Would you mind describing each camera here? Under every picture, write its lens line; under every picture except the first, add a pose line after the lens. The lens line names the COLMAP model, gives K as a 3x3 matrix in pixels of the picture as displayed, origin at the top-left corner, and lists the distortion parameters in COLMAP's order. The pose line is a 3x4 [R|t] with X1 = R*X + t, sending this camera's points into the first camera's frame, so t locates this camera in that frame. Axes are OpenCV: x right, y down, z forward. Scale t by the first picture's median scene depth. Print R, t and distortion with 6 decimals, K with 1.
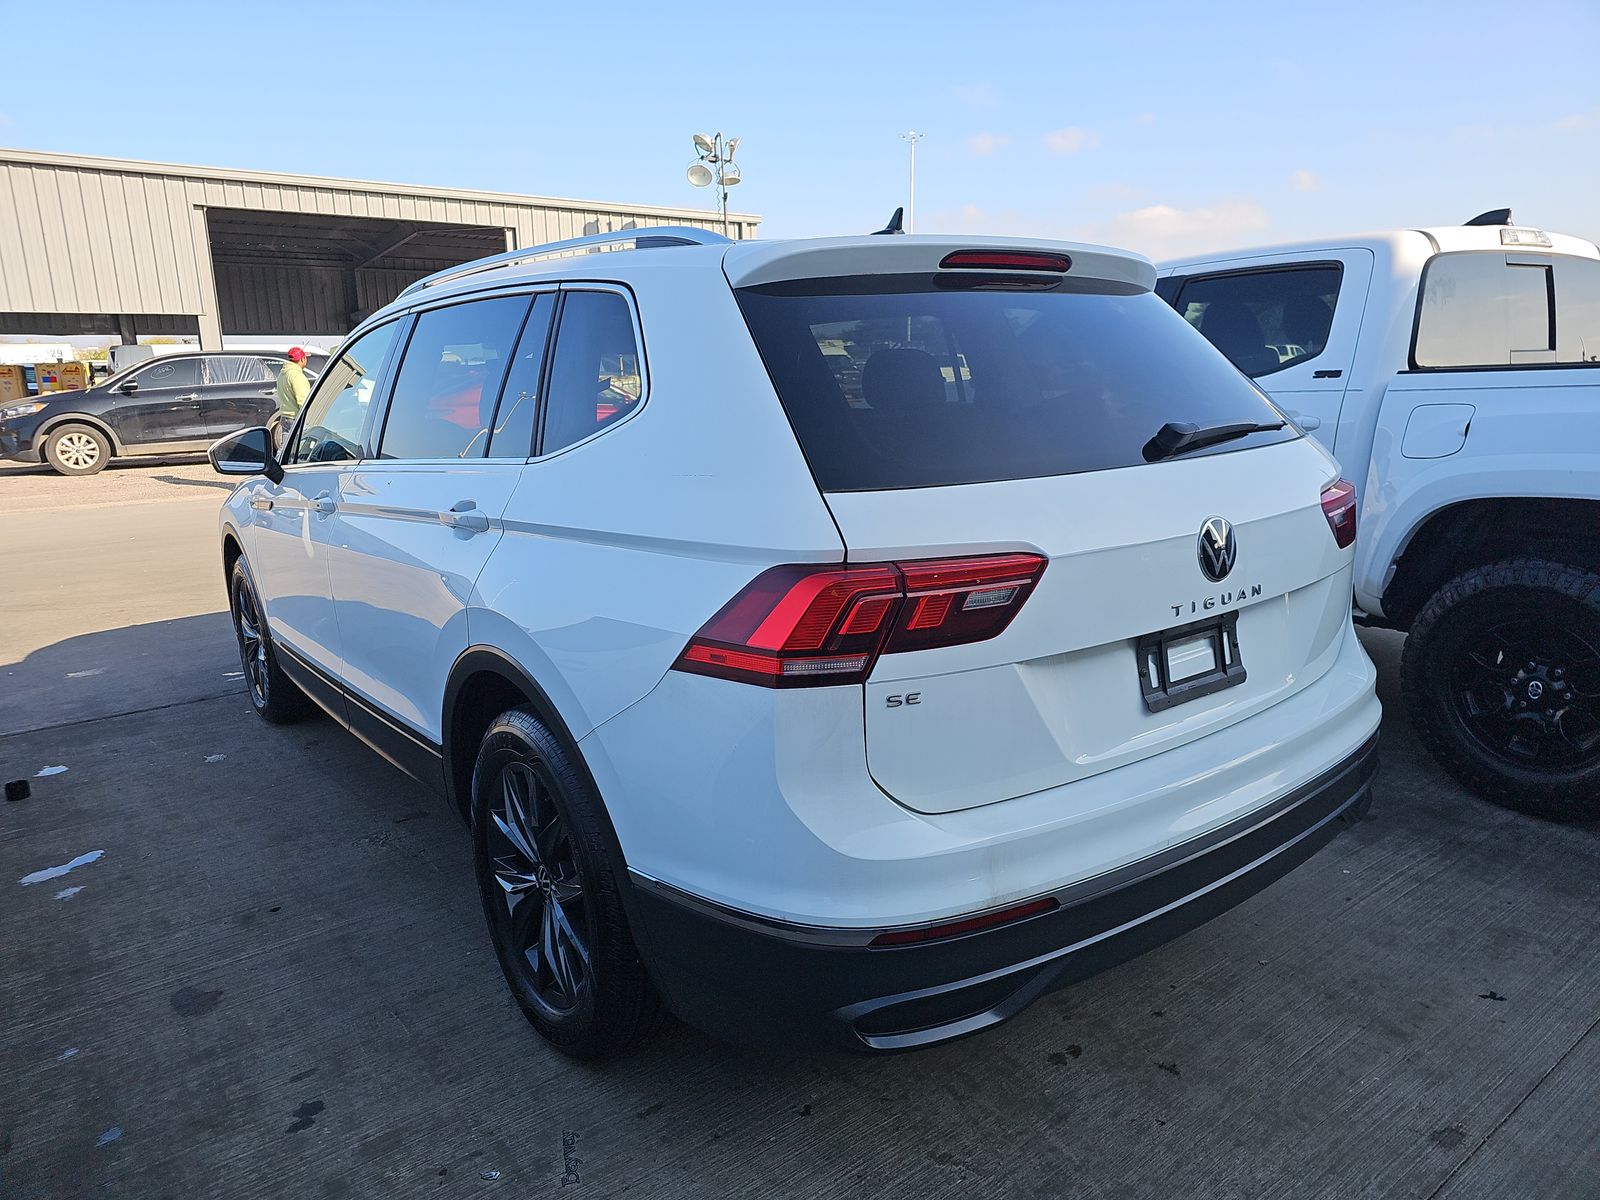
lens RADIAL K [[1065.2, 0, 796.3], [0, 1065.2, 589.4], [0, 0, 1]] dist [0.038583, -0.024579]
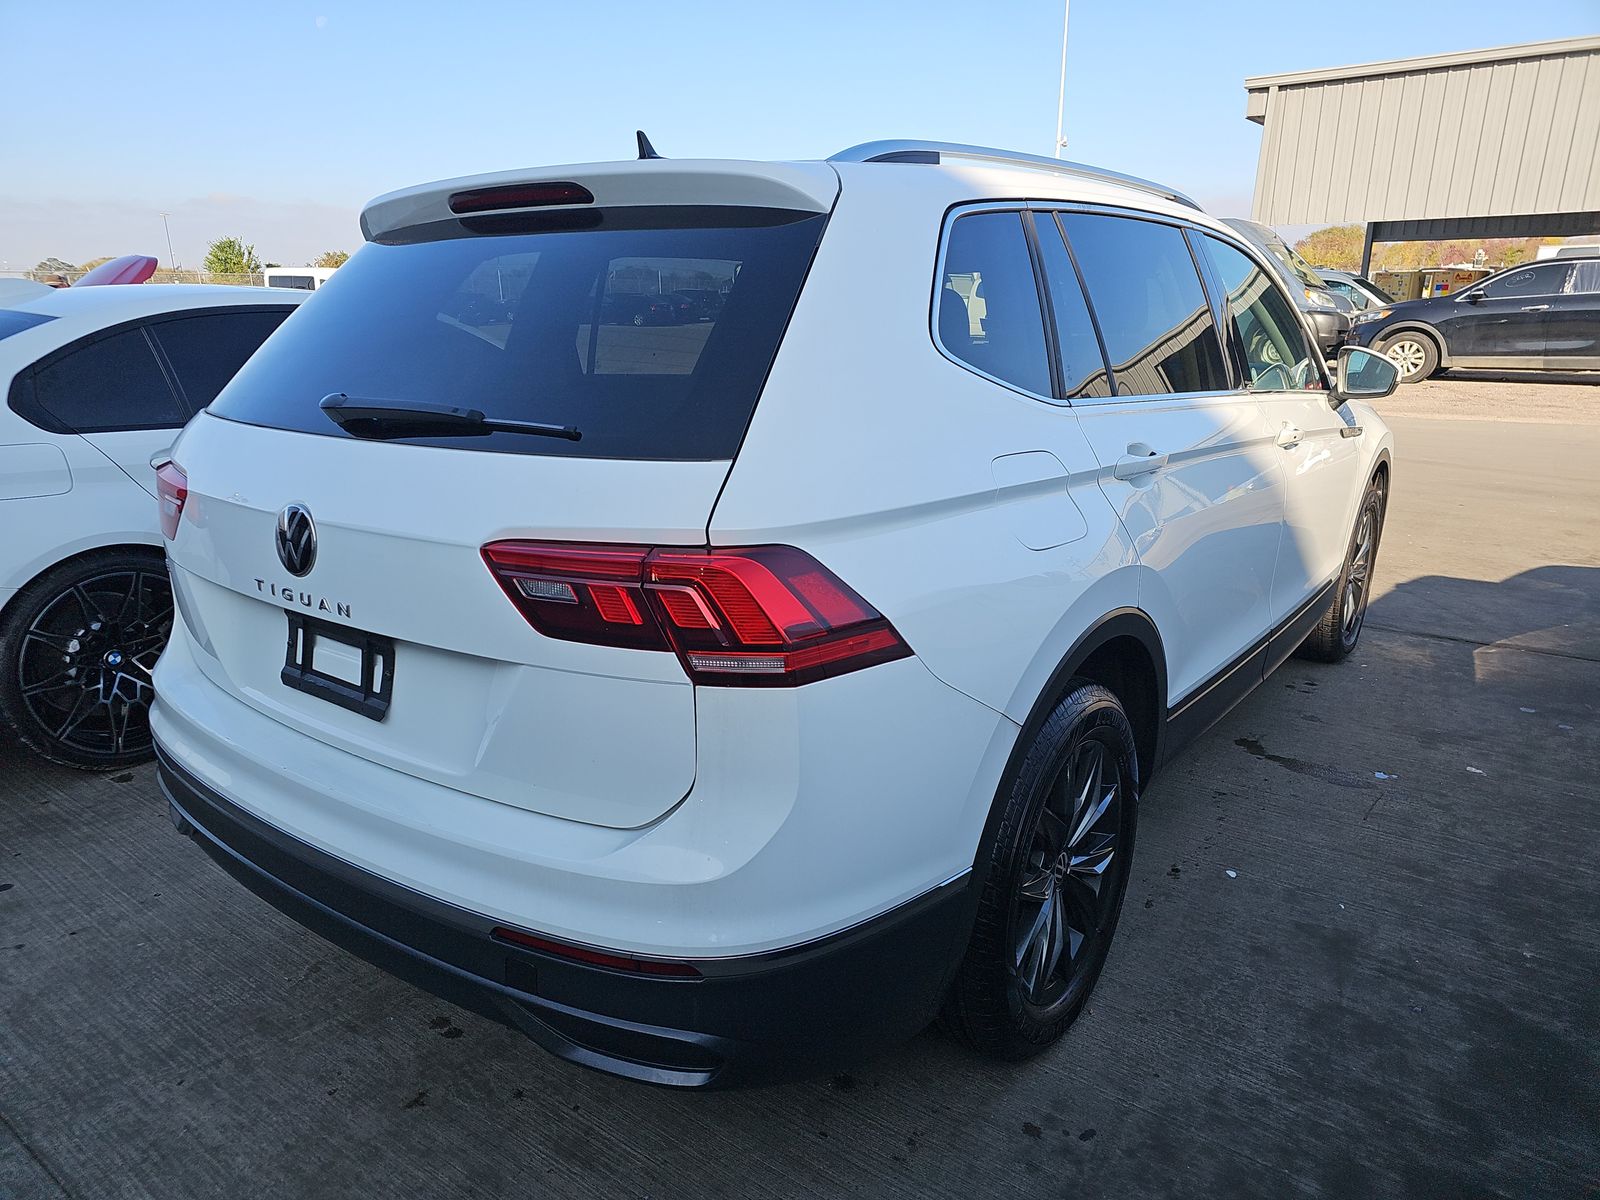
lens RADIAL K [[1065.2, 0, 793.7], [0, 1065.2, 610.3], [0, 0, 1]] dist [0.038583, -0.024579]
pose [[0.262959, 0.291272, -0.919790, 0.194175], [-0.192951, 0.949958, 0.245662, -0.040687], [0.945316, 0.112876, 0.306001, 0.163594]]
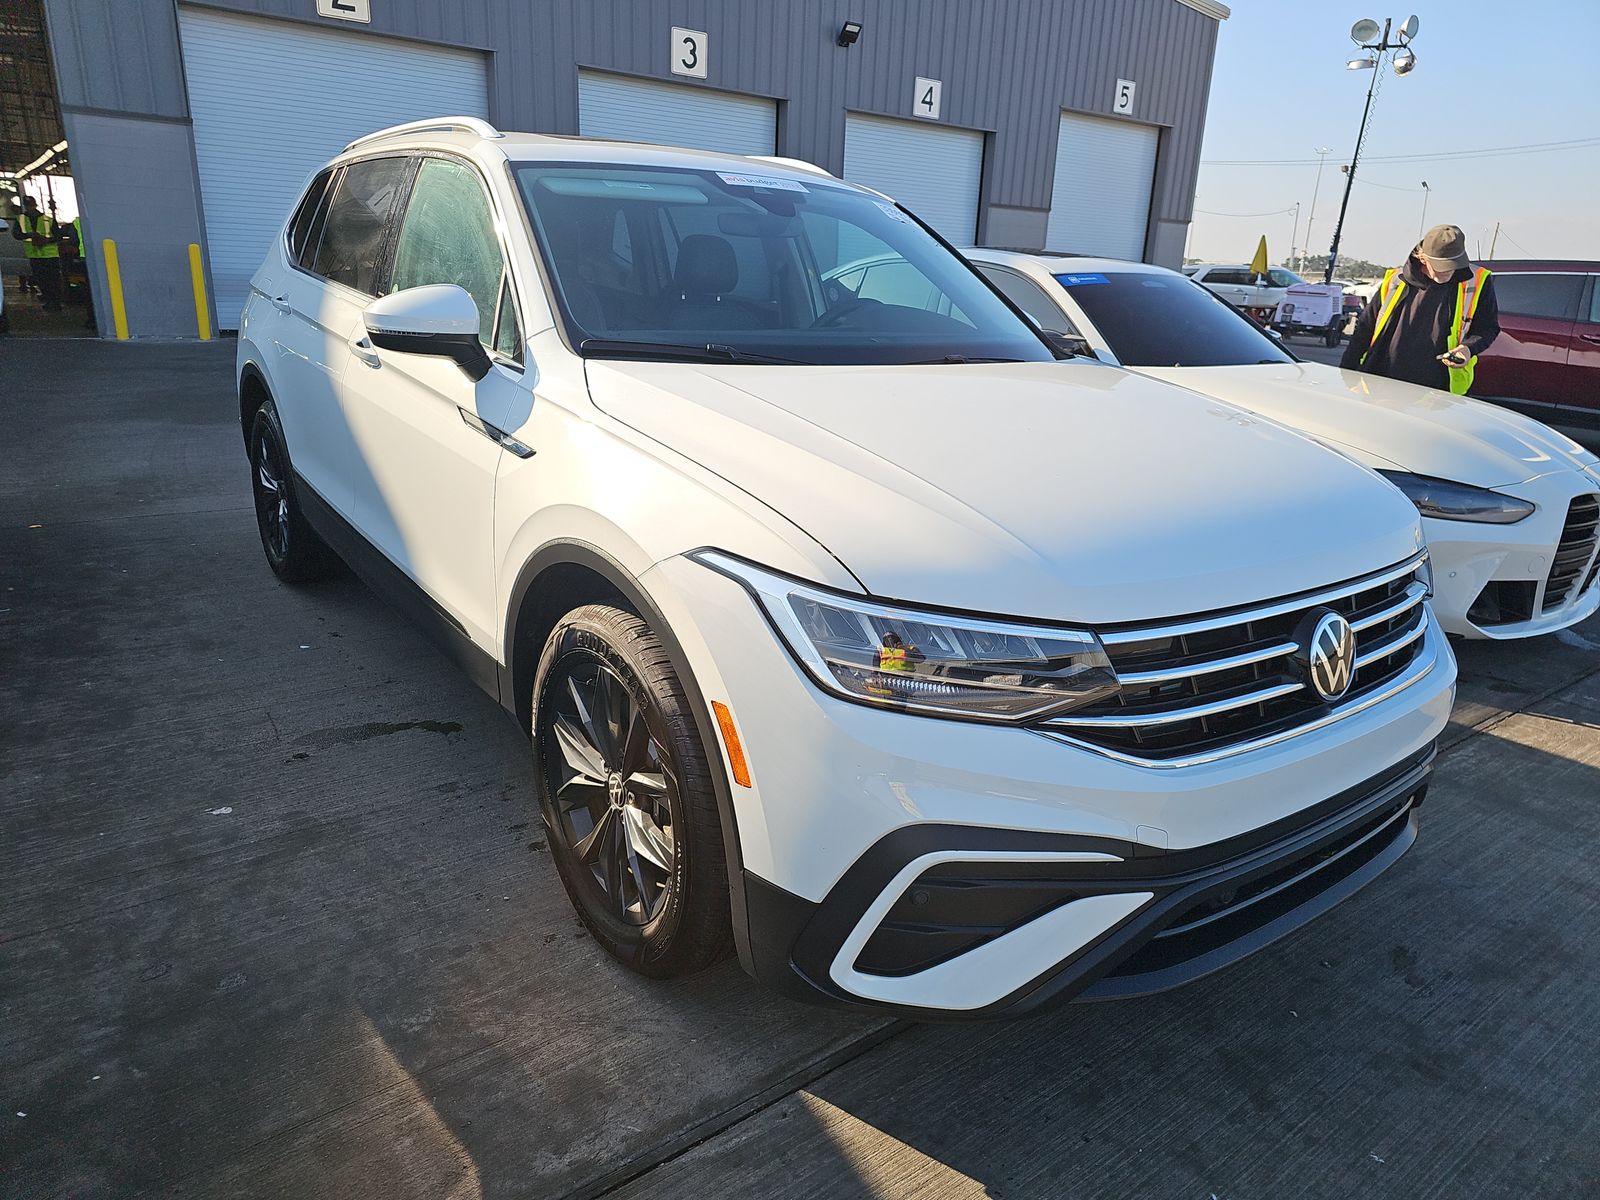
lens RADIAL K [[1065.2, 0, 809.4], [0, 1065.2, 588.4], [0, 0, 1]] dist [0.038583, -0.024579]
pose [[-0.999386, -0.027039, 0.022297, -0.107737], [-0.013086, 0.878095, 0.478307, -0.109592], [-0.032512, 0.477722, -0.877910, 0.561383]]
